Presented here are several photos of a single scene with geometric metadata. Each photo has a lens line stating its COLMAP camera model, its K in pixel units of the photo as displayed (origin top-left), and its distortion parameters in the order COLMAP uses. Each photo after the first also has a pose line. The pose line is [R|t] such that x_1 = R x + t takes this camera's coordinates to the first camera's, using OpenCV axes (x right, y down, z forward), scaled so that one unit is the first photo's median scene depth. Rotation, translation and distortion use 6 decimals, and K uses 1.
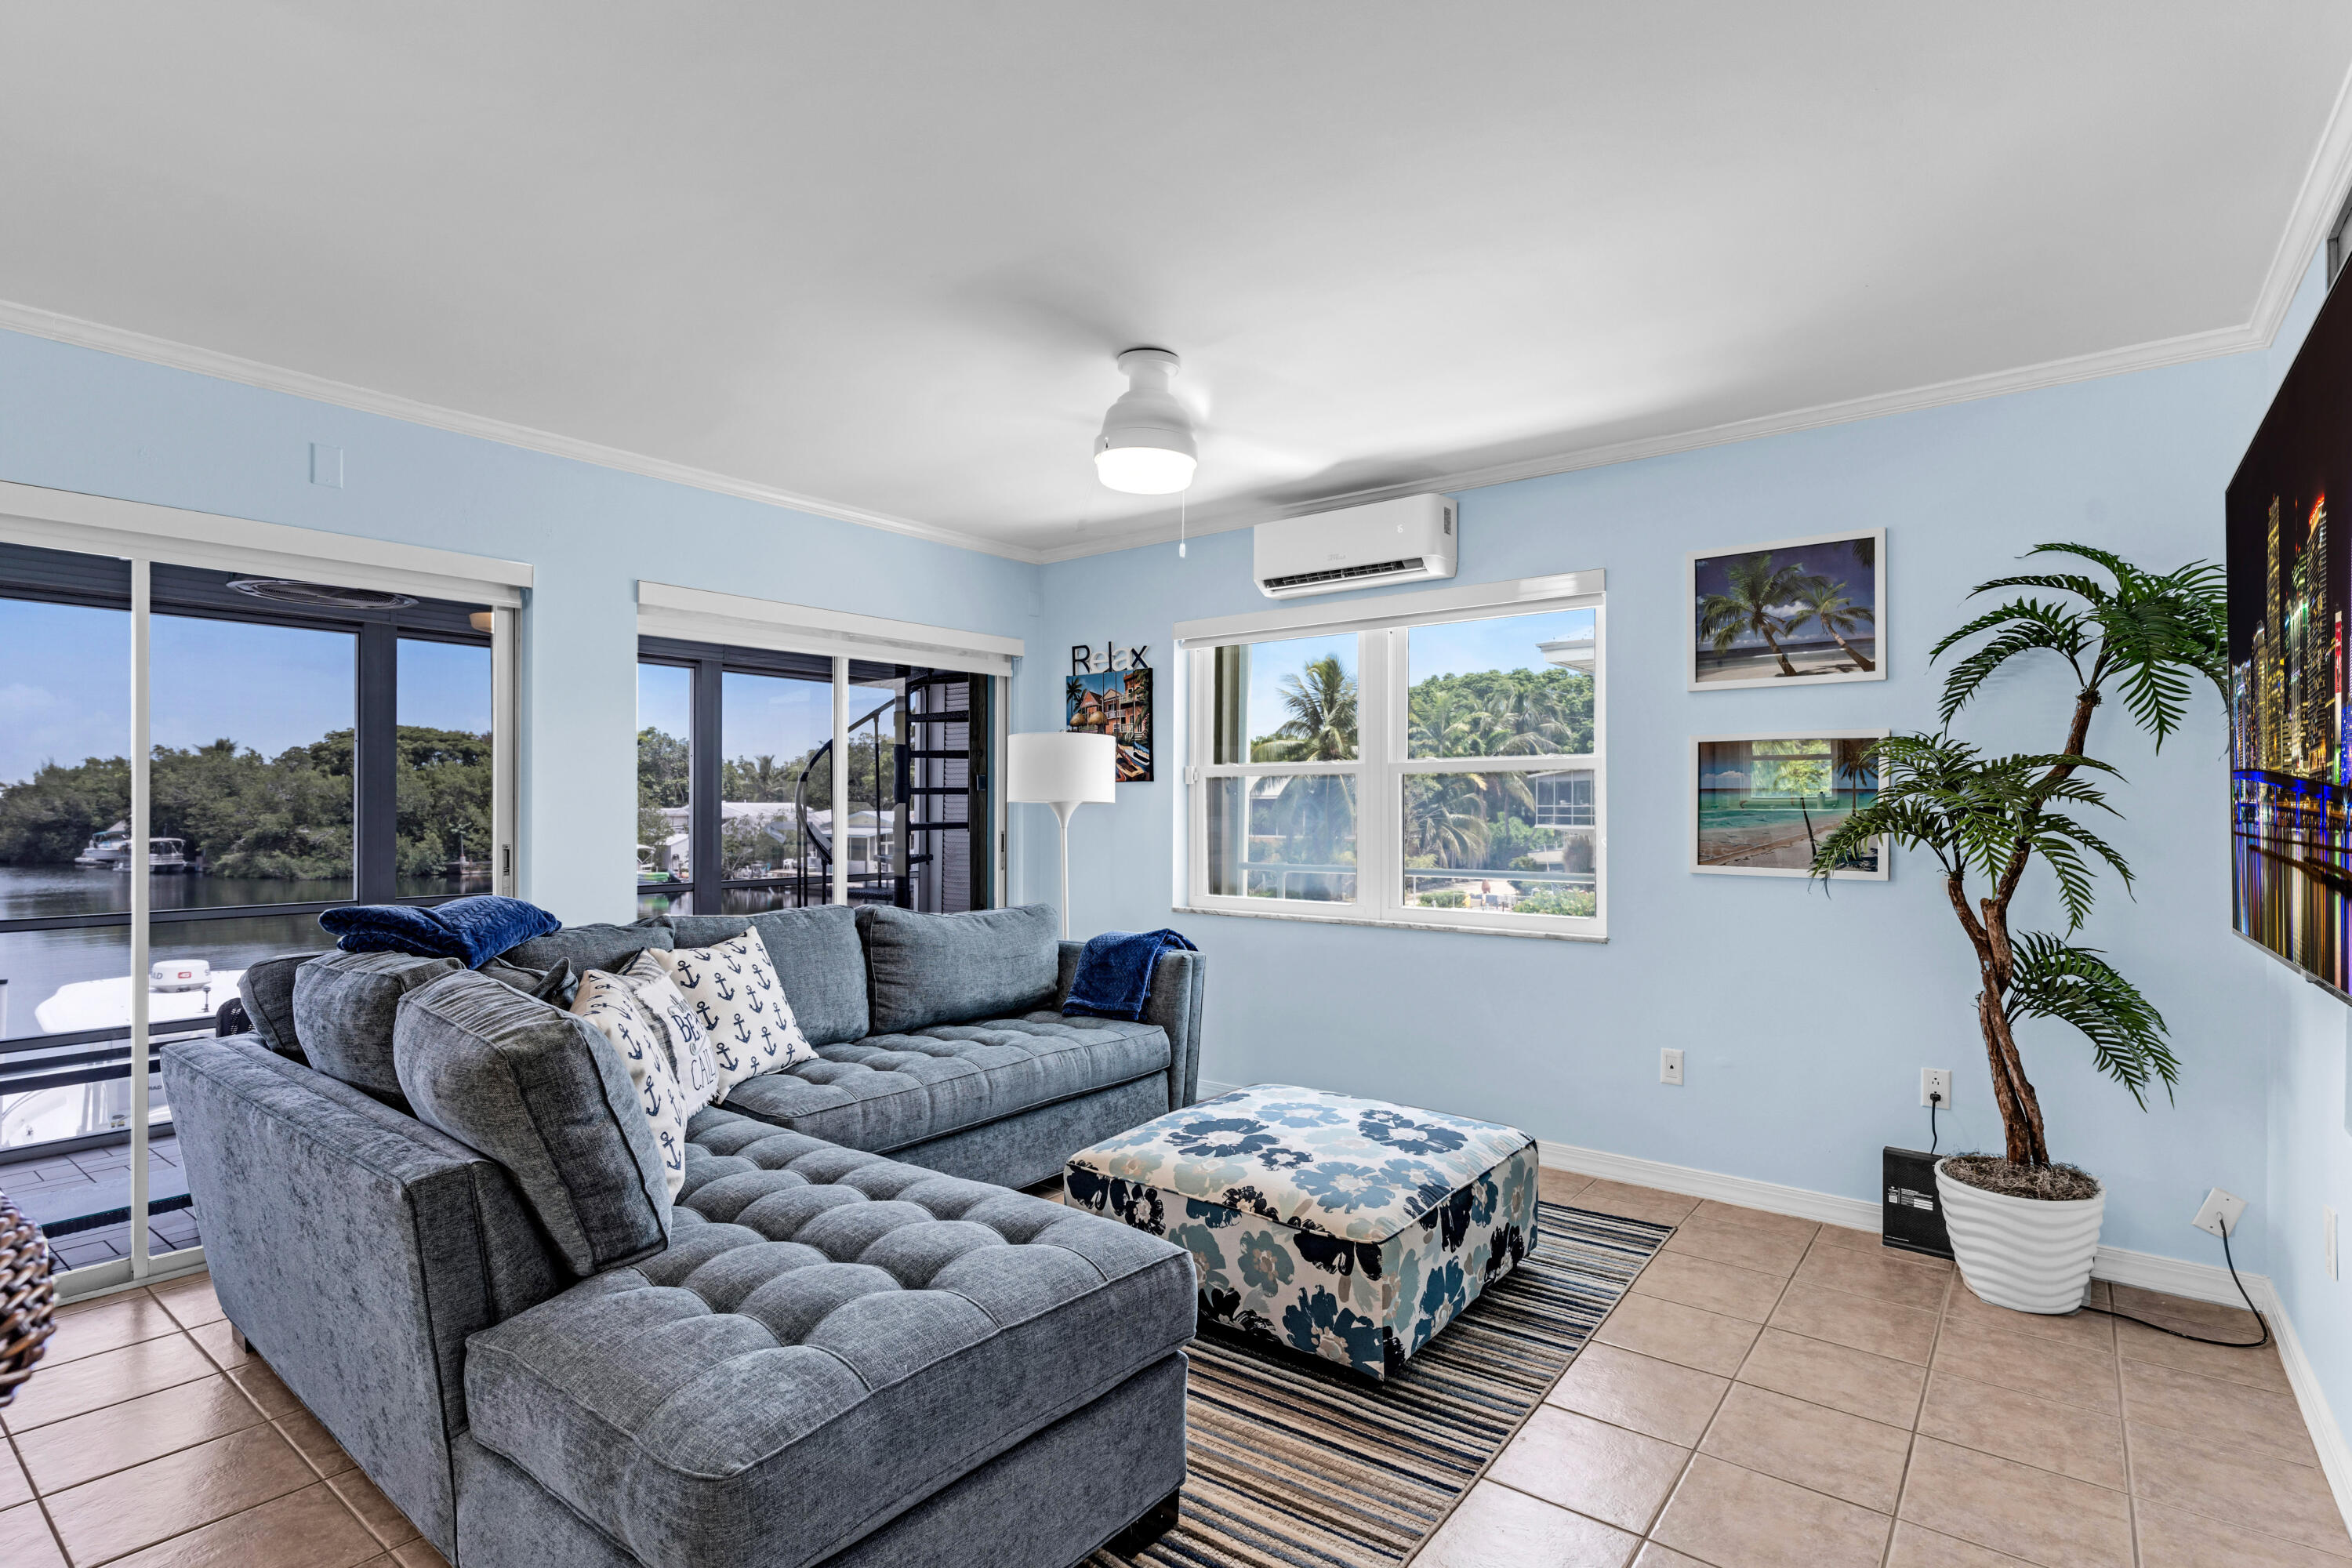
lens RADIAL K [[1142.8, 0, 1190.8], [0, 1142.8, 806.0], [0, 0, 1]] dist [0.001782, 0.000981]
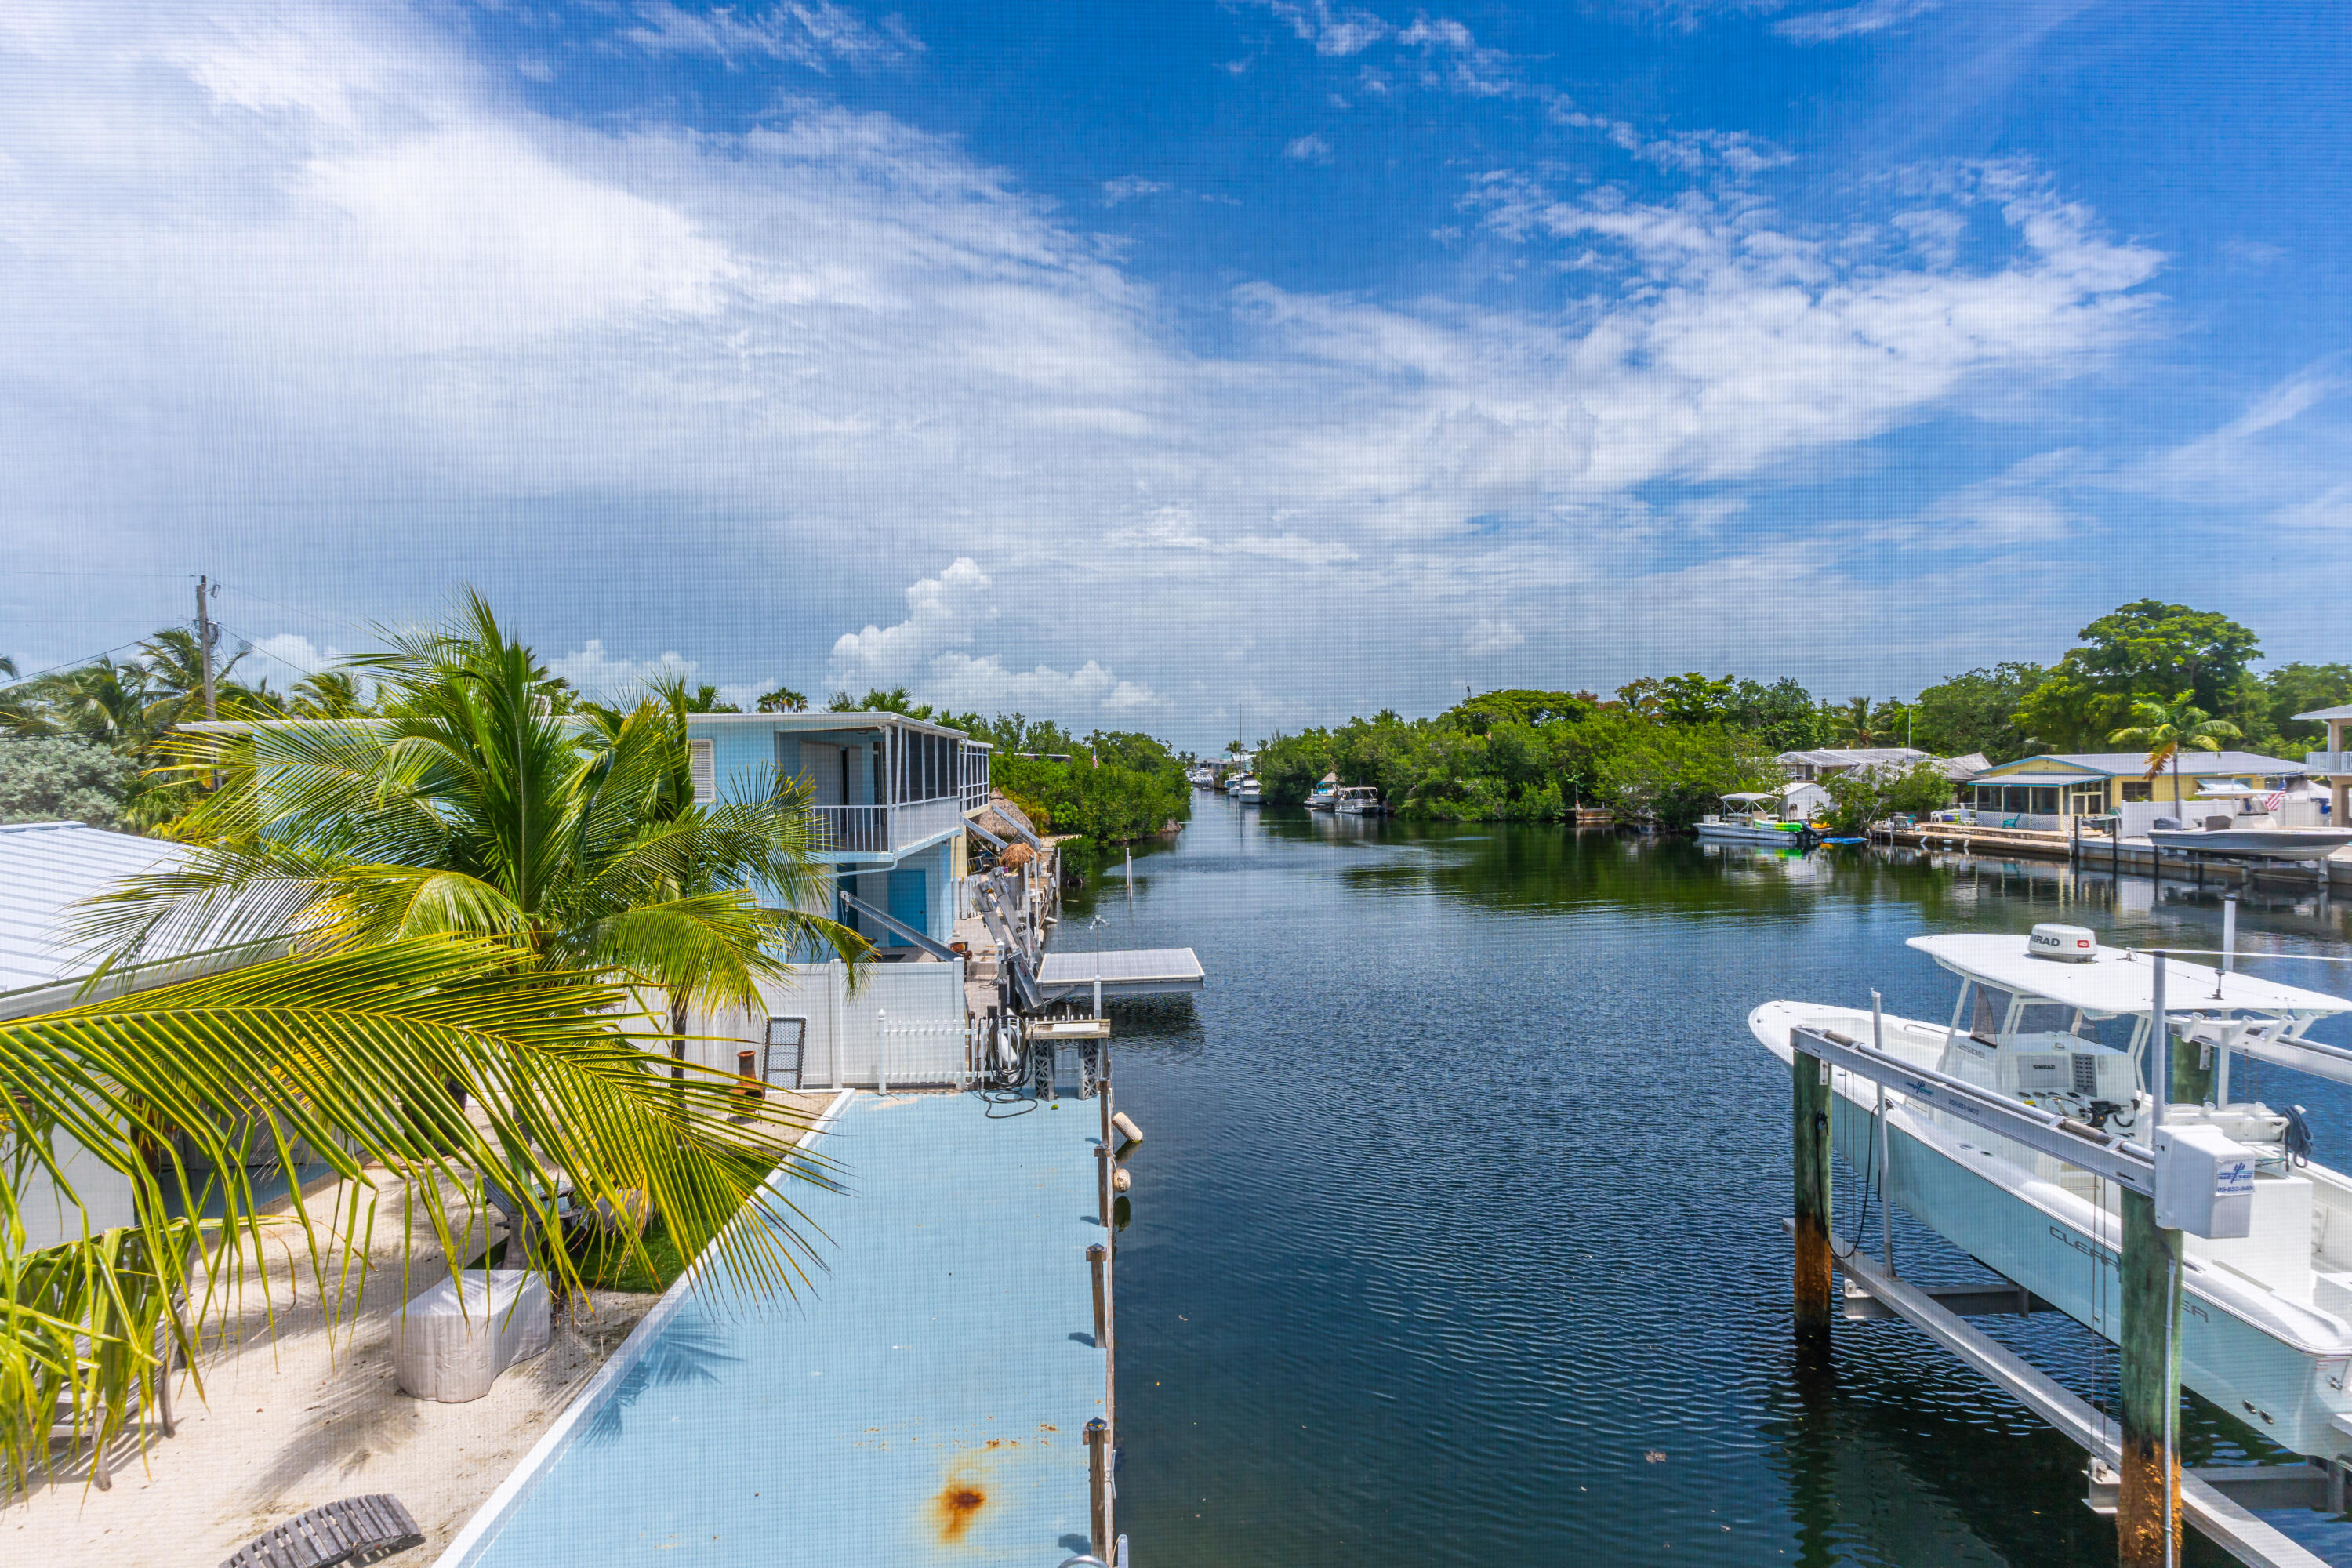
lens RADIAL K [[1118.0, 0, 1179.6], [0, 1118.0, 748.2], [0, 0, 1]] dist [0.009055, 0.000686]
pose [[0.672193, -0.025681, -0.739931, -2.111813], [0.020971, 0.999658, -0.015644, -0.016709], [0.740079, -0.005001, 0.672501, -0.326986]]
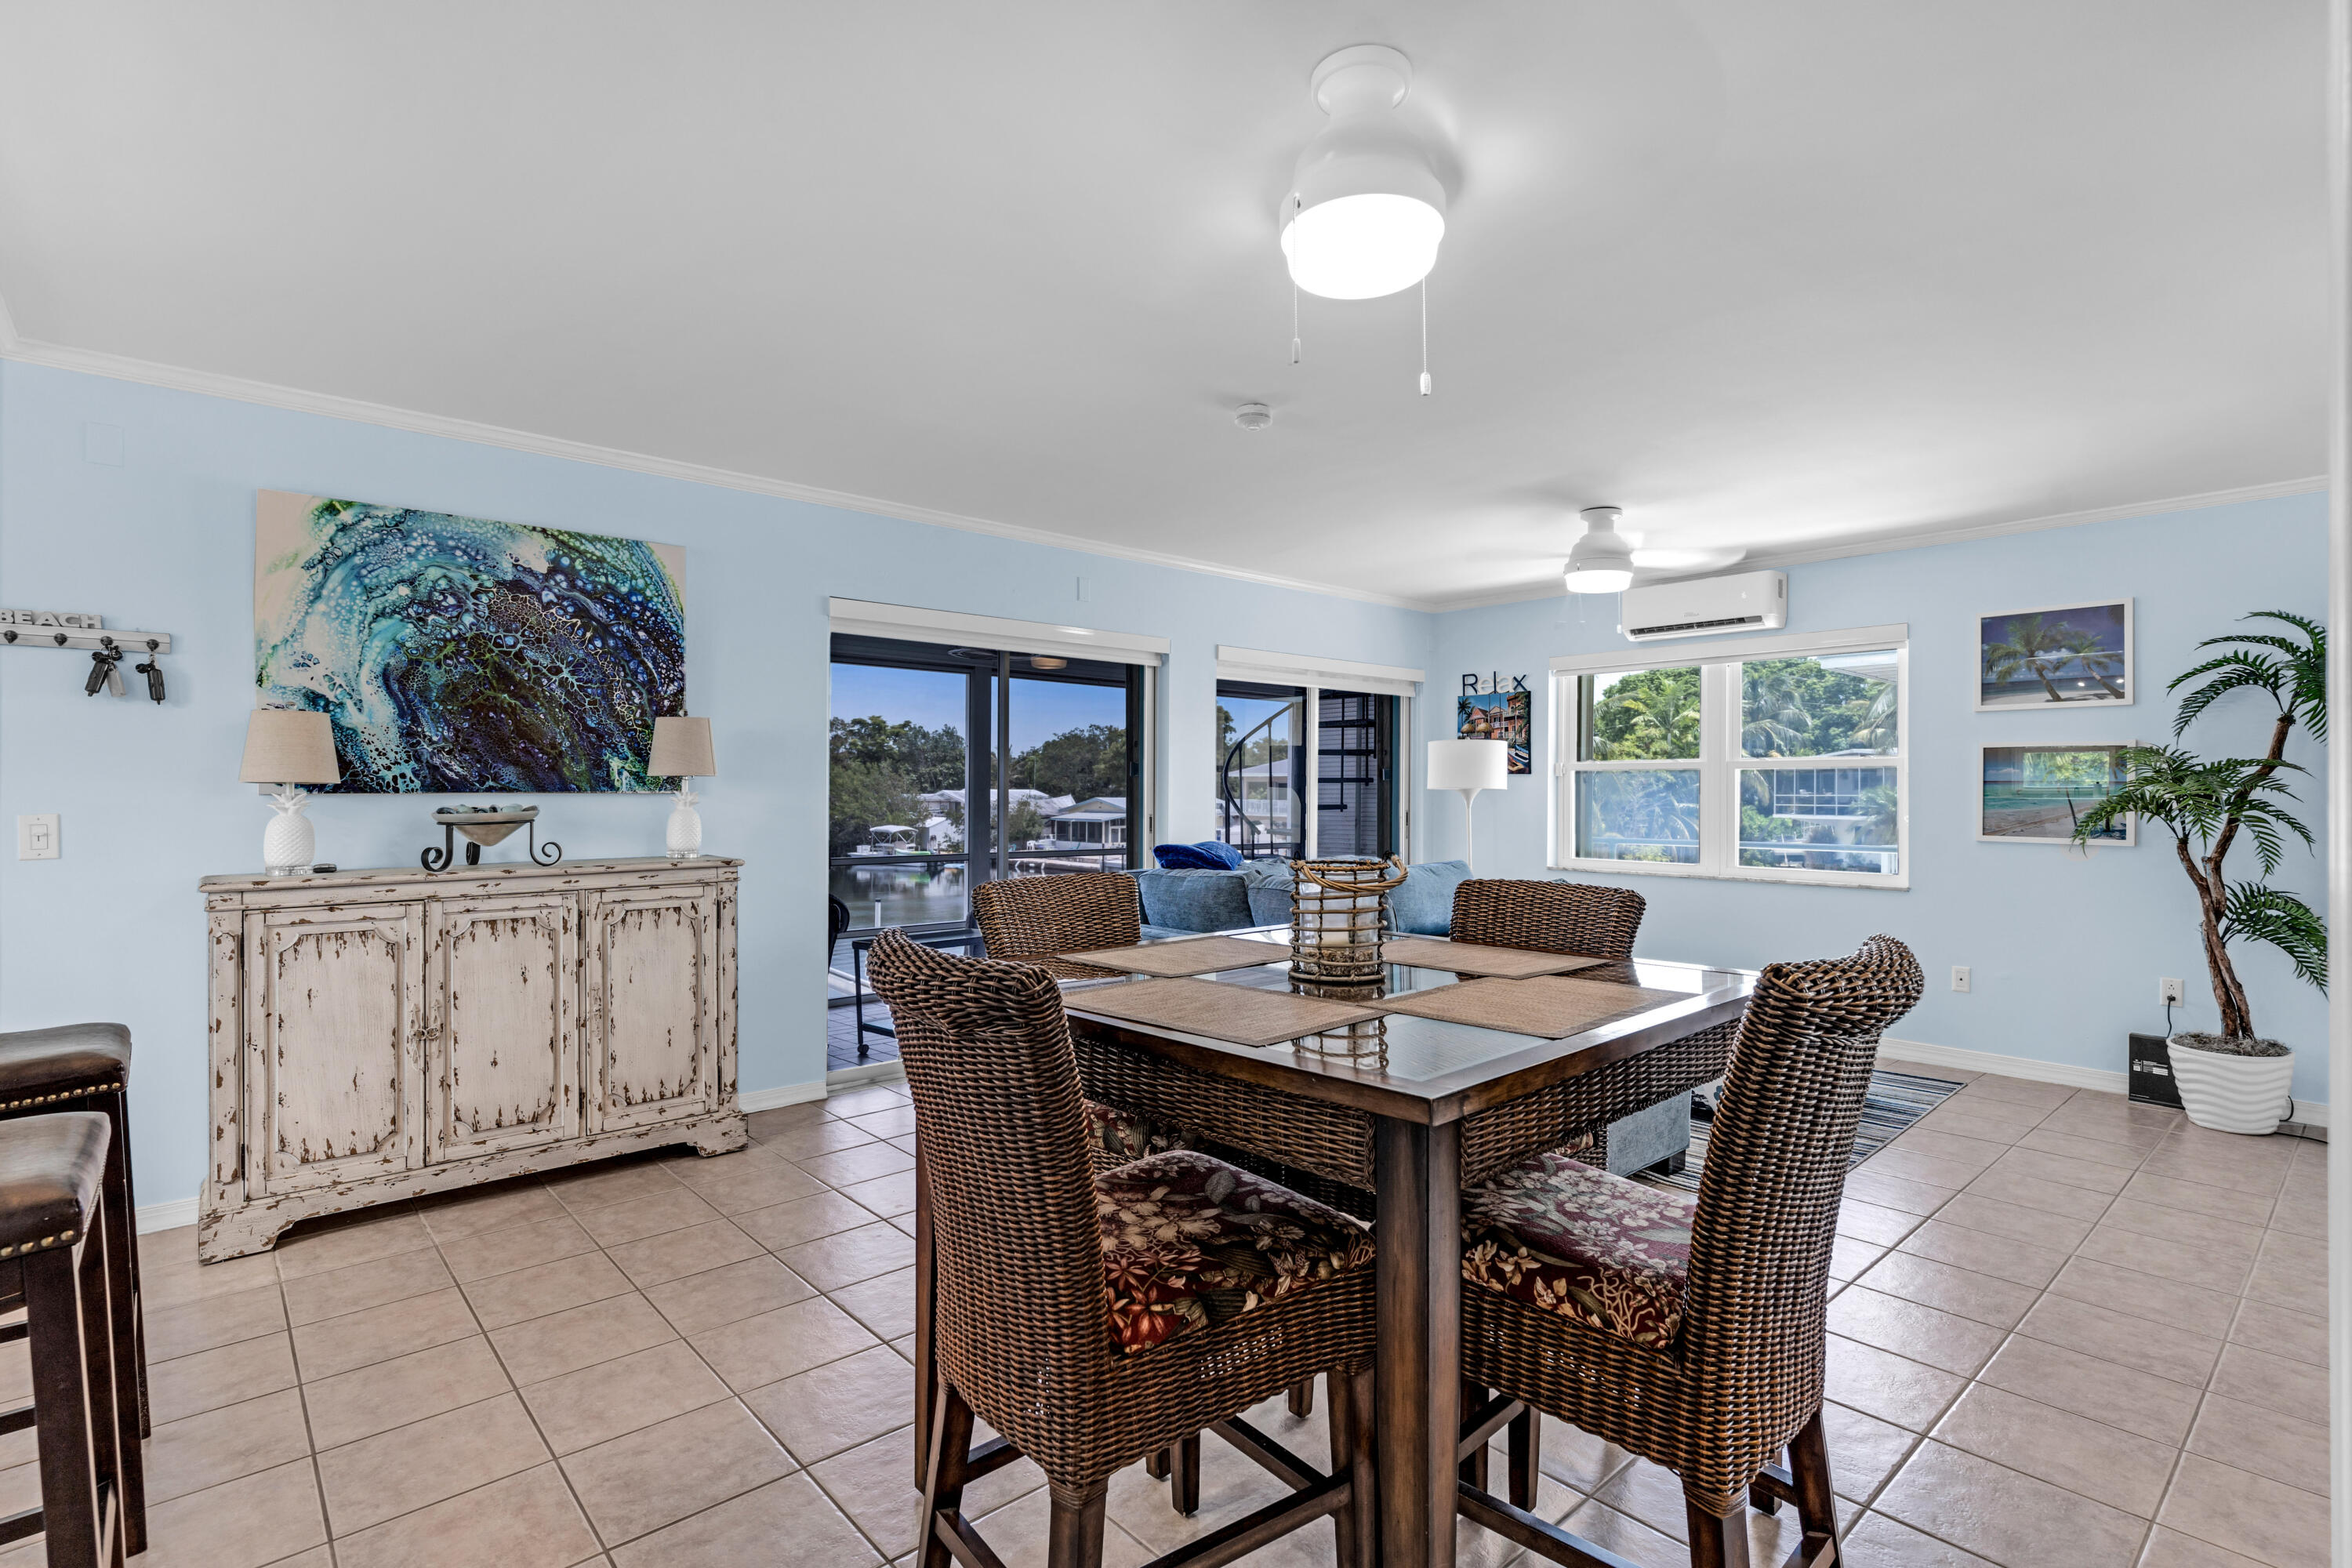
lens RADIAL K [[1124.2, 0, 1177.9], [0, 1124.2, 790.1], [0, 0, 1]] dist [0.003409, 0.000384]
pose [[0.982500, 0.004034, -0.186218, -0.277866], [-0.004615, 0.999986, -0.002684, 0.004509], [0.186205, 0.003496, 0.982505, -0.558685]]
